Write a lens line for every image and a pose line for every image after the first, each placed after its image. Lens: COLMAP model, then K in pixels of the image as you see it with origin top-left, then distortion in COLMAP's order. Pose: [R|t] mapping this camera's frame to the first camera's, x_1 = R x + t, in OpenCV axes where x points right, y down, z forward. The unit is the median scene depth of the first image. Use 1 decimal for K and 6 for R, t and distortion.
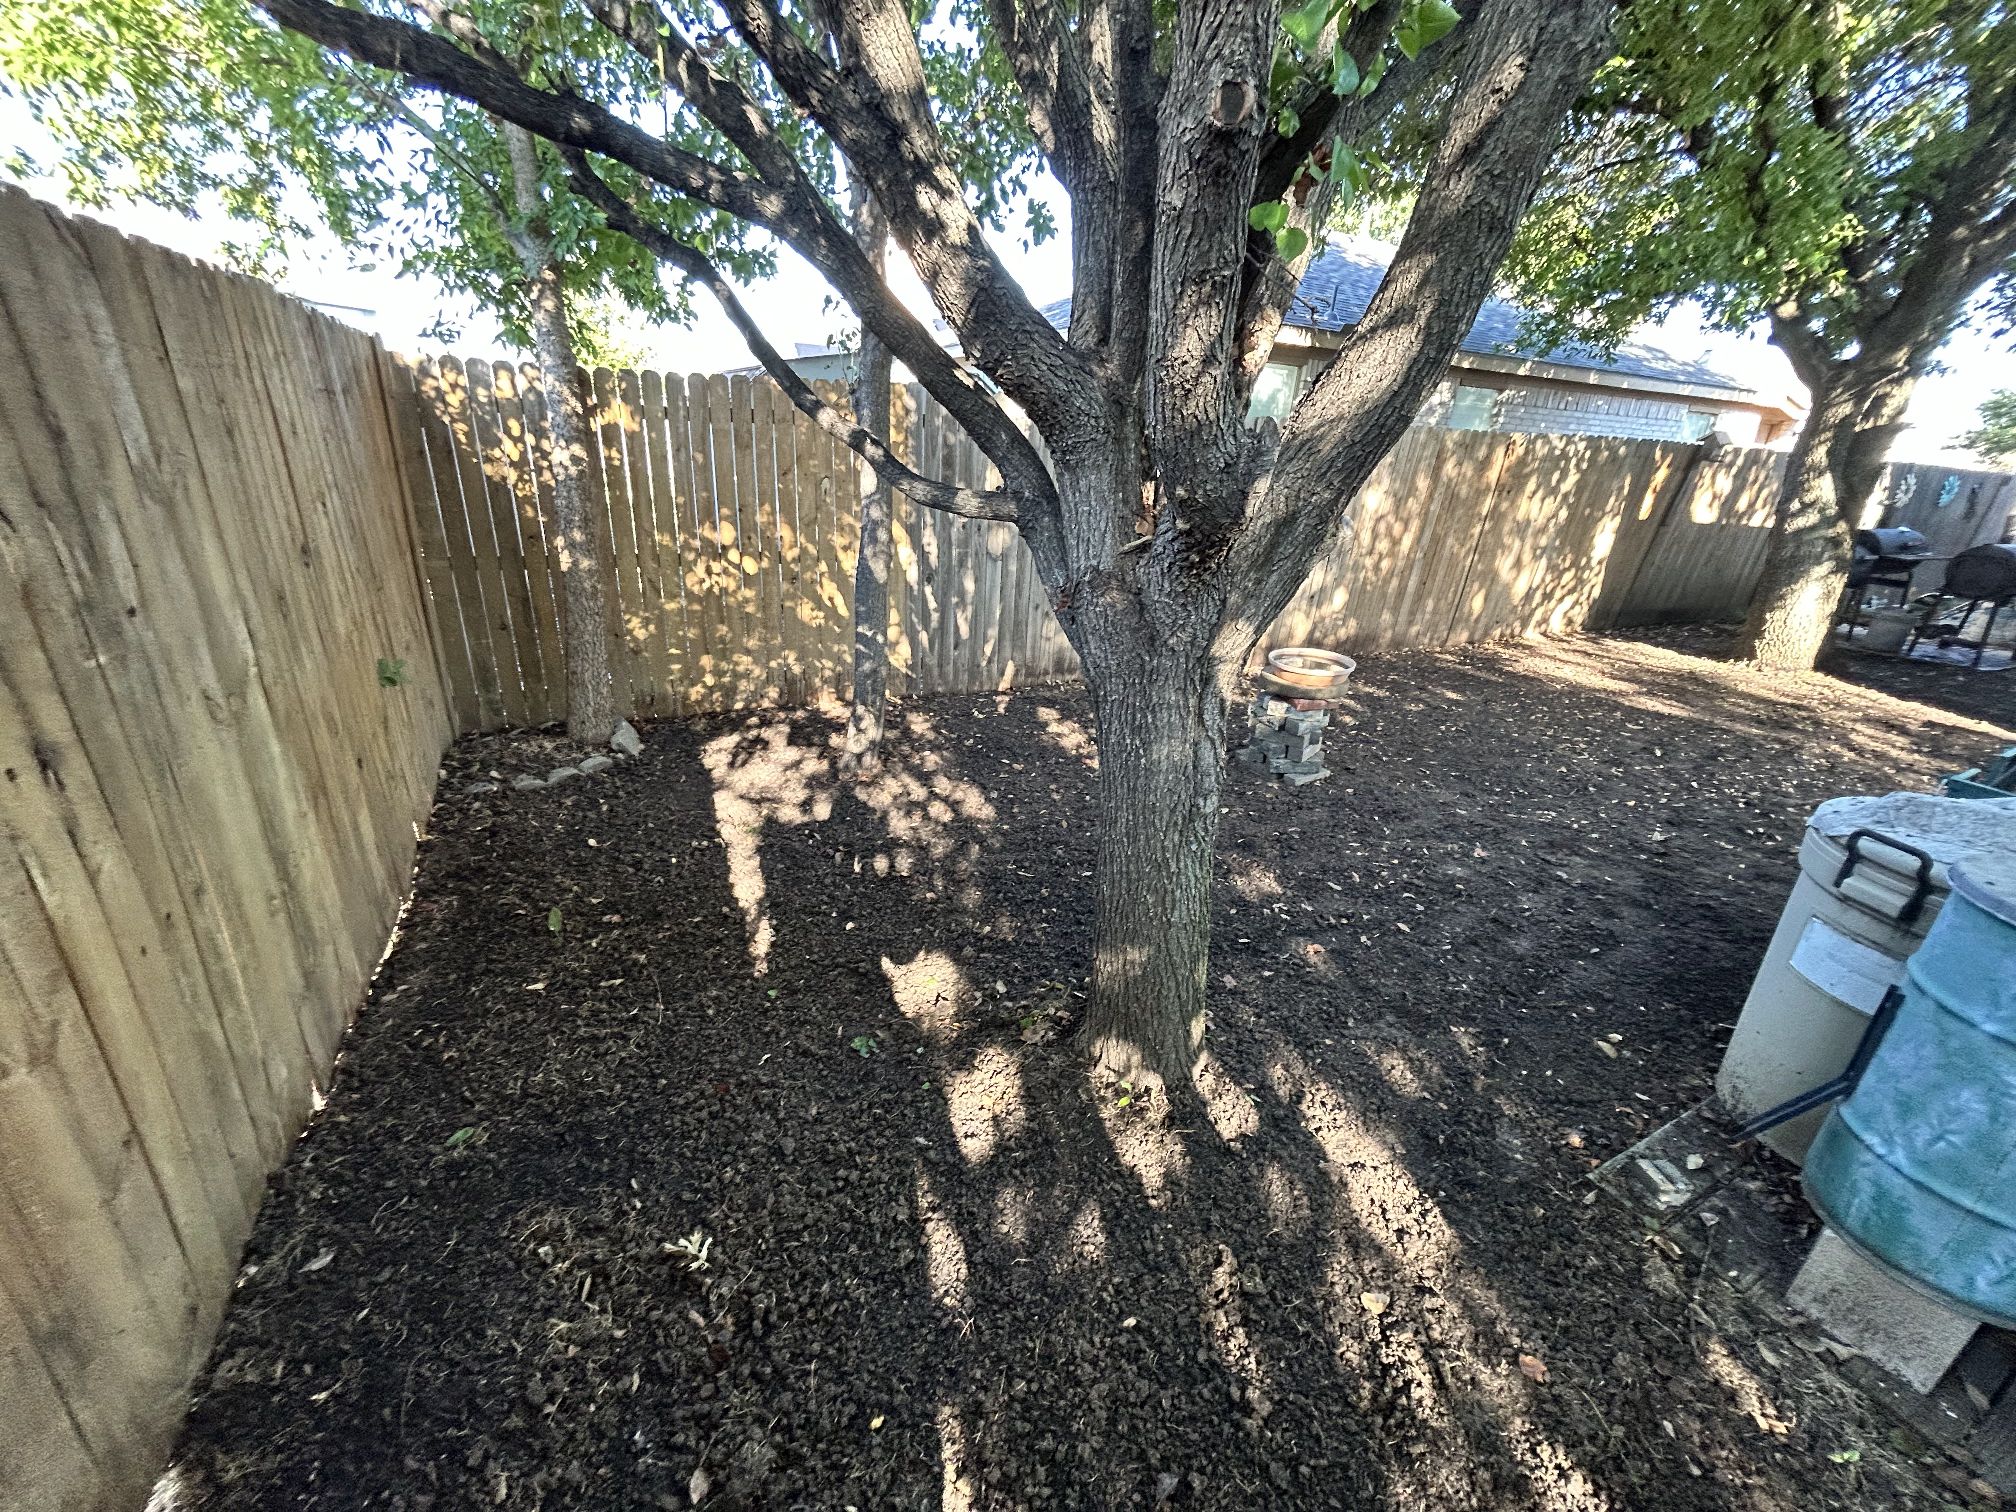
lens RADIAL K [[814.1, 0, 1008.0], [0, 814.1, 756.0], [0, 0, 1]] dist [0.001073, 0.000308]
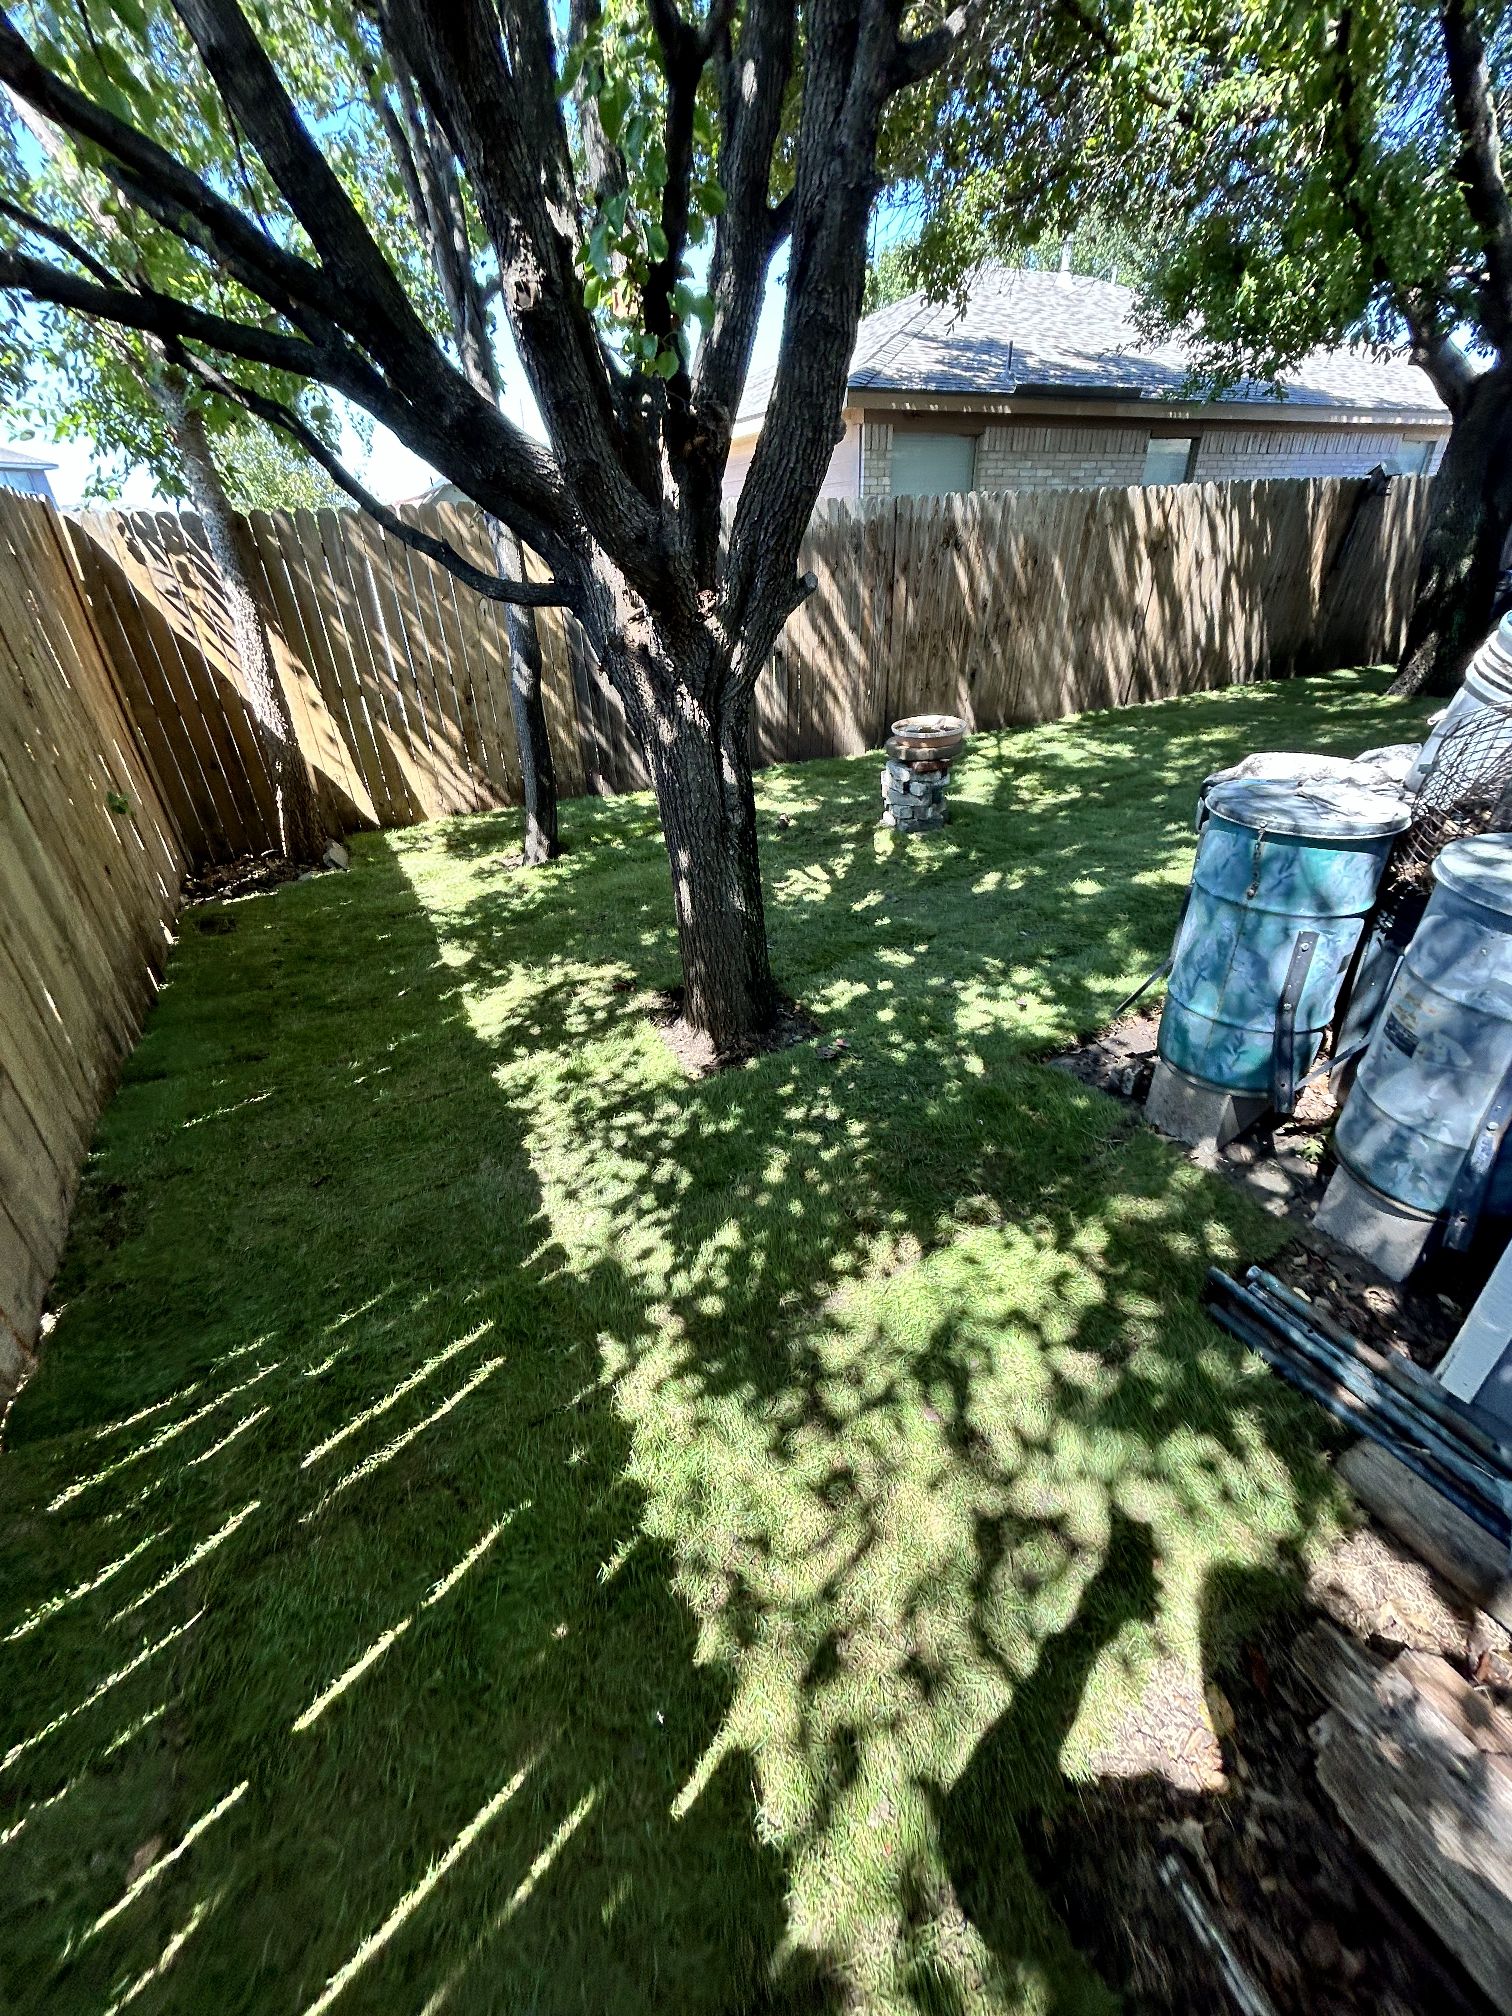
lens RADIAL K [[814.1, 0, 750.5], [0, 814.1, 1009.2], [0, 0, 1]] dist [0.001073, 0.000308]
pose [[0.995892, -0.087134, -0.024633, 0.128832], [0.089777, 0.985608, 0.143237, 0.084245], [0.011798, -0.144860, 0.989382, -0.165772]]
